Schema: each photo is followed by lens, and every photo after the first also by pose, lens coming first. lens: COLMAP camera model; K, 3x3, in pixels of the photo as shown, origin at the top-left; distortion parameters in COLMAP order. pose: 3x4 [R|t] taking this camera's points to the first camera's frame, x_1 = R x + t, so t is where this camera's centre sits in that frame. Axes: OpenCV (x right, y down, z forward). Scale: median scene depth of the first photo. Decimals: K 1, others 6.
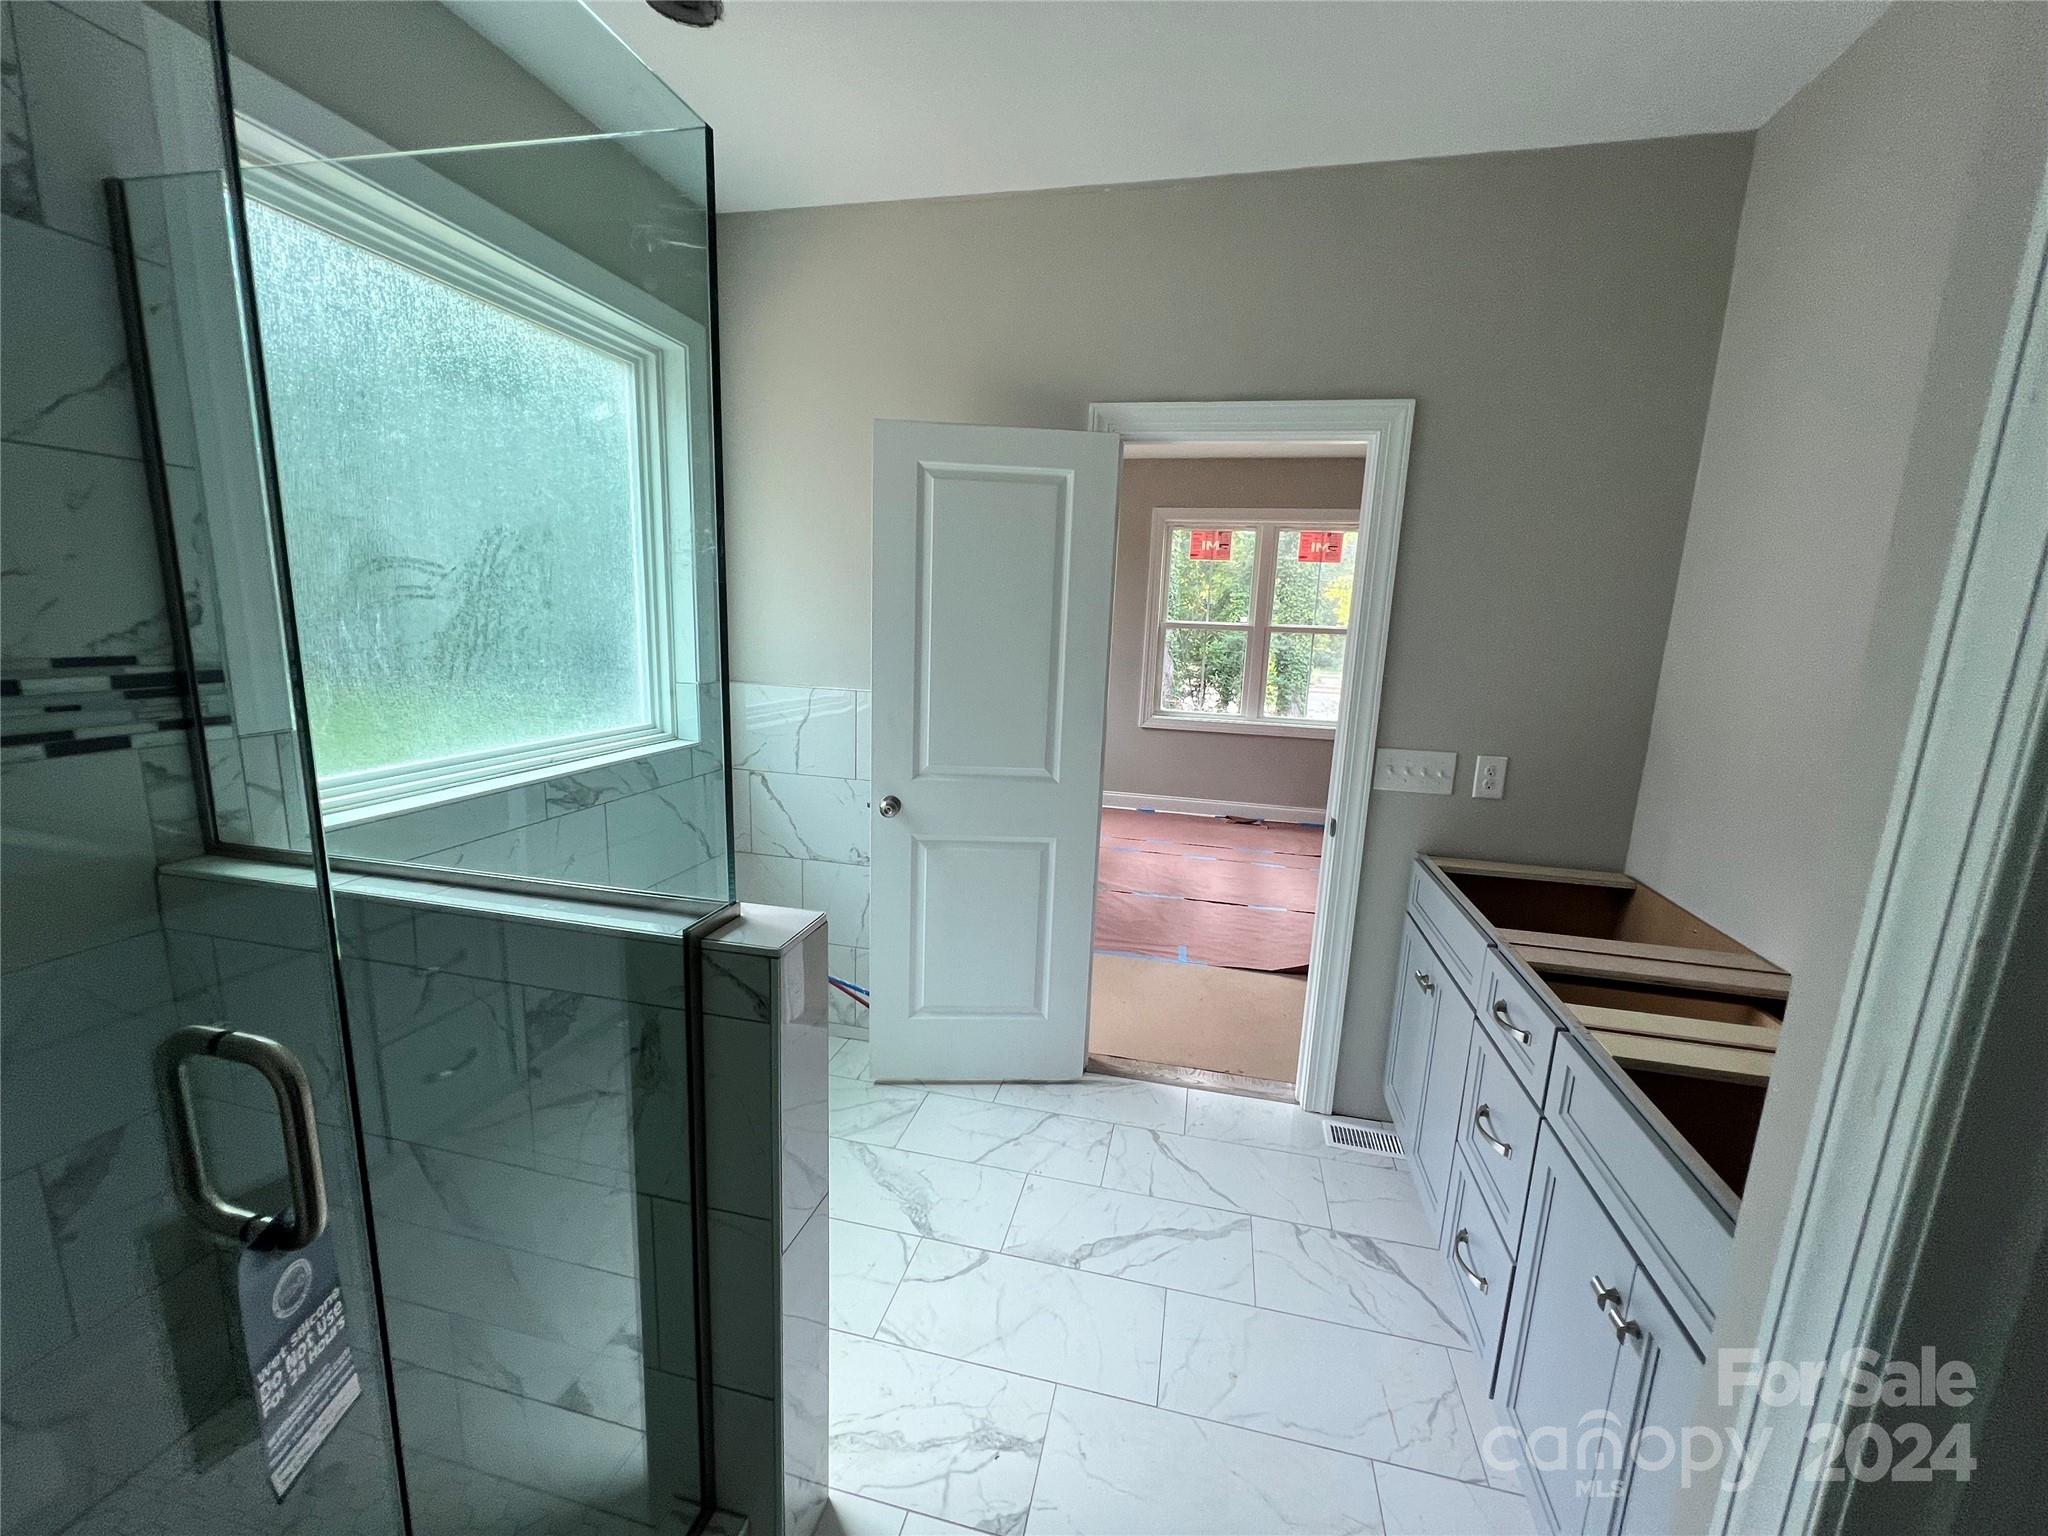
lens RADIAL K [[822.2, 0, 1017.8], [0, 822.2, 776.5], [0, 0, 1]] dist [-0.003175, 0.000912]
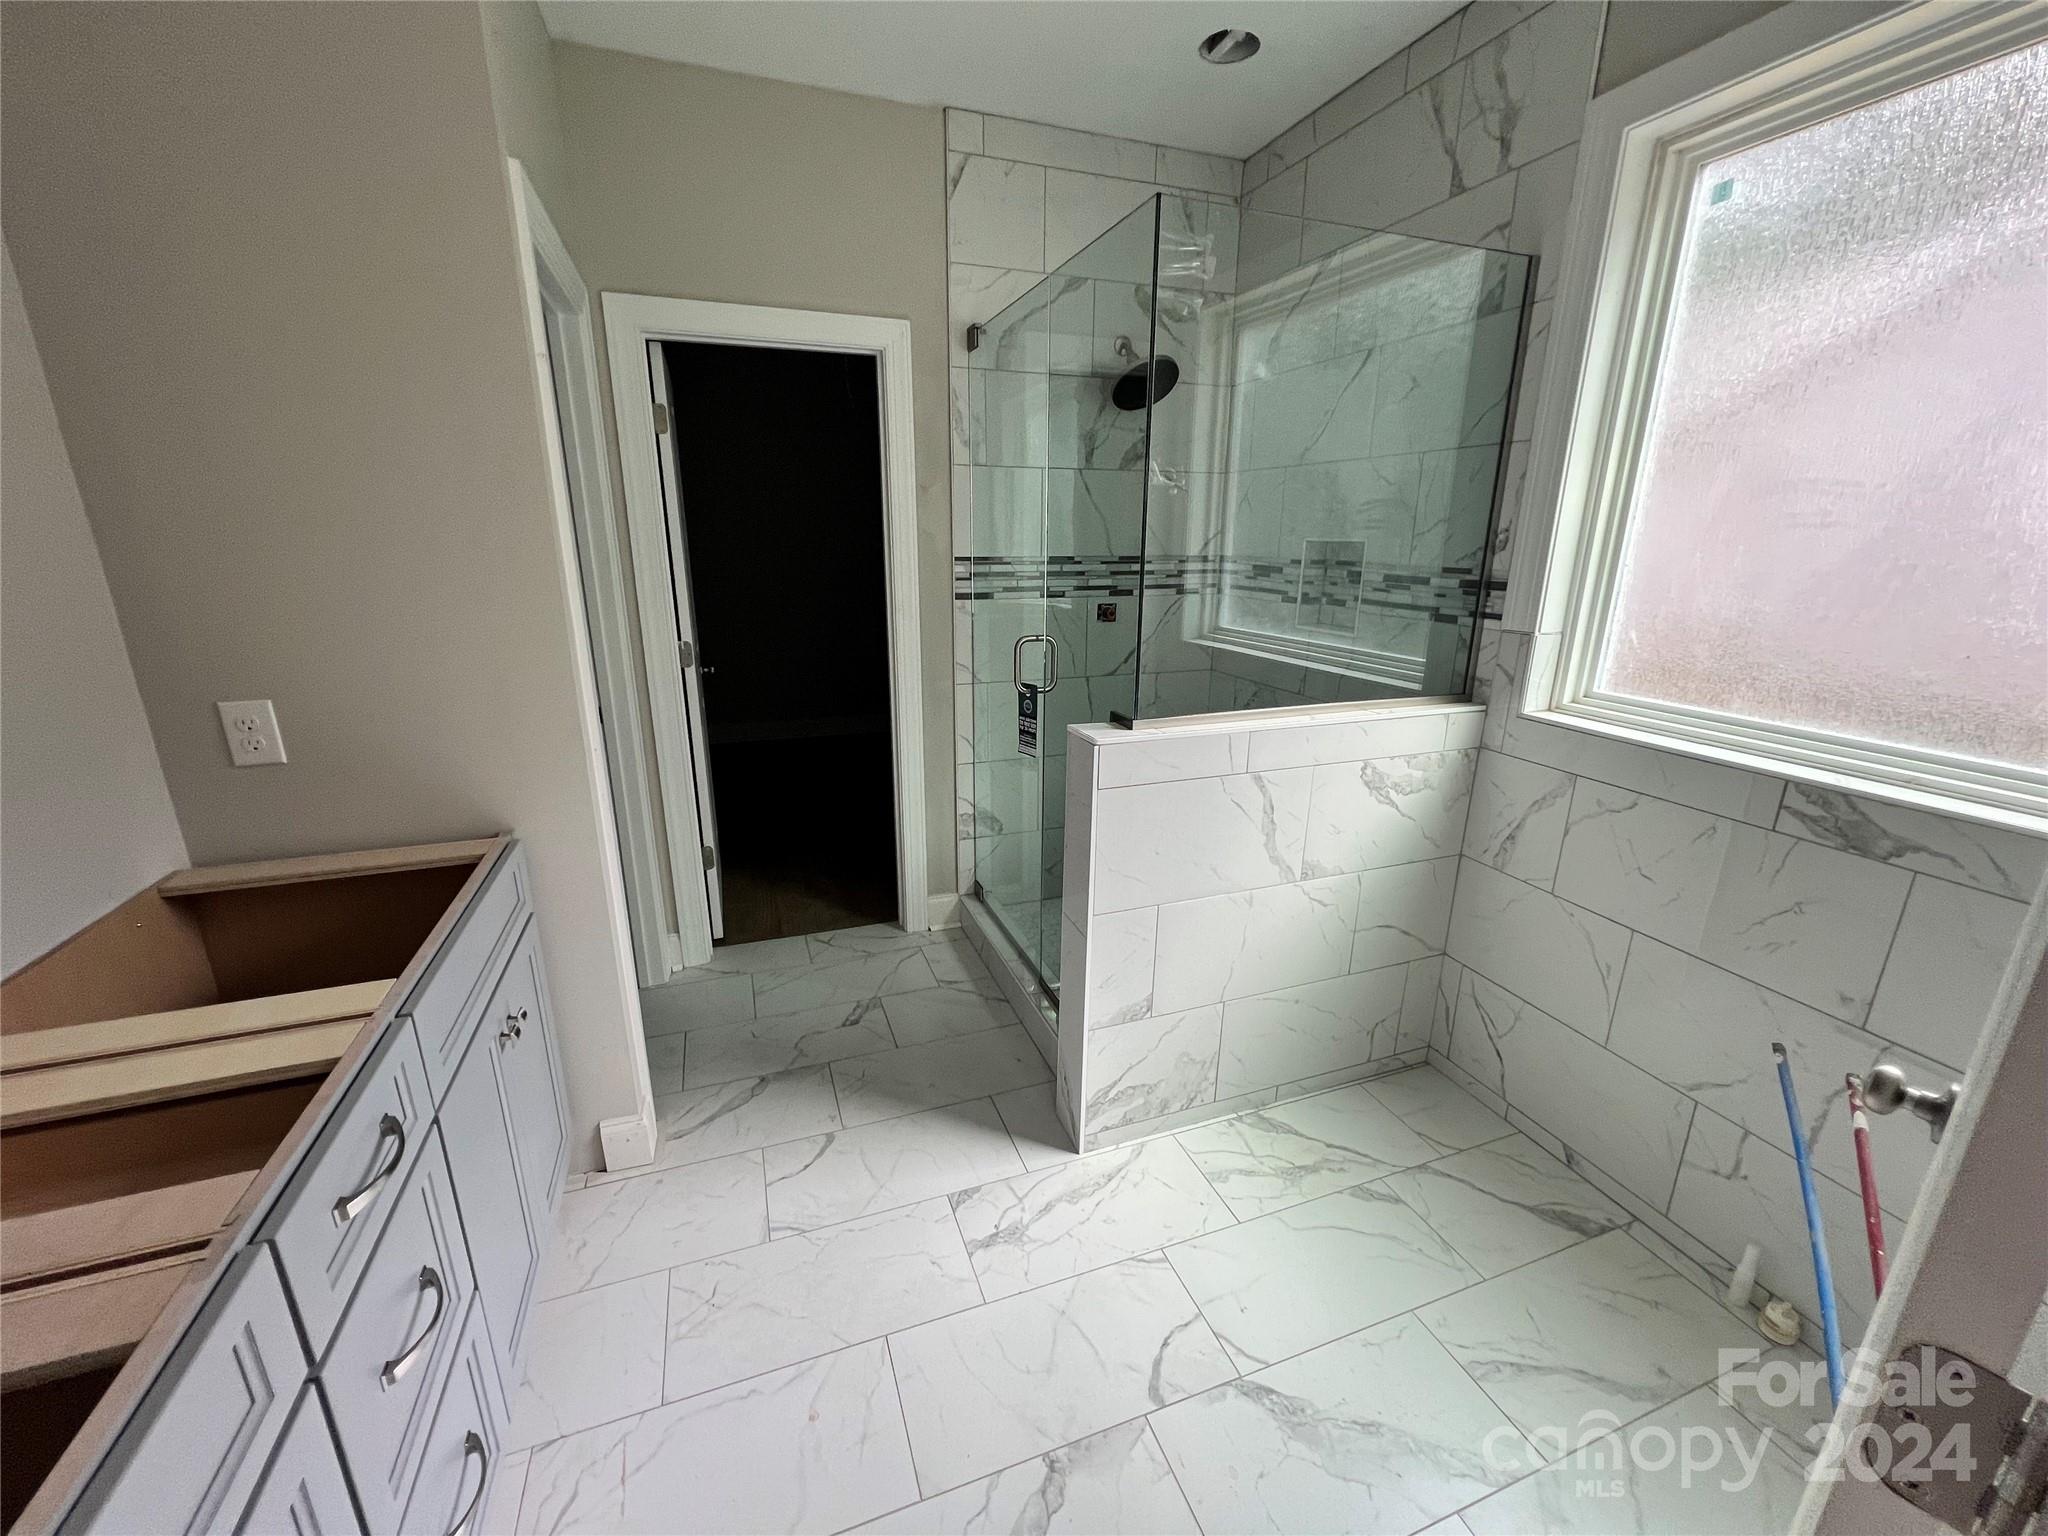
lens RADIAL K [[822.2, 0, 1031.7], [0, 822.2, 767.5], [0, 0, 1]] dist [-0.003175, 0.000912]
pose [[-0.829677, 0.111878, -0.546919, 0.553378], [-0.143260, 0.904232, 0.402295, -0.298363], [0.539549, 0.412126, -0.734192, 1.752725]]
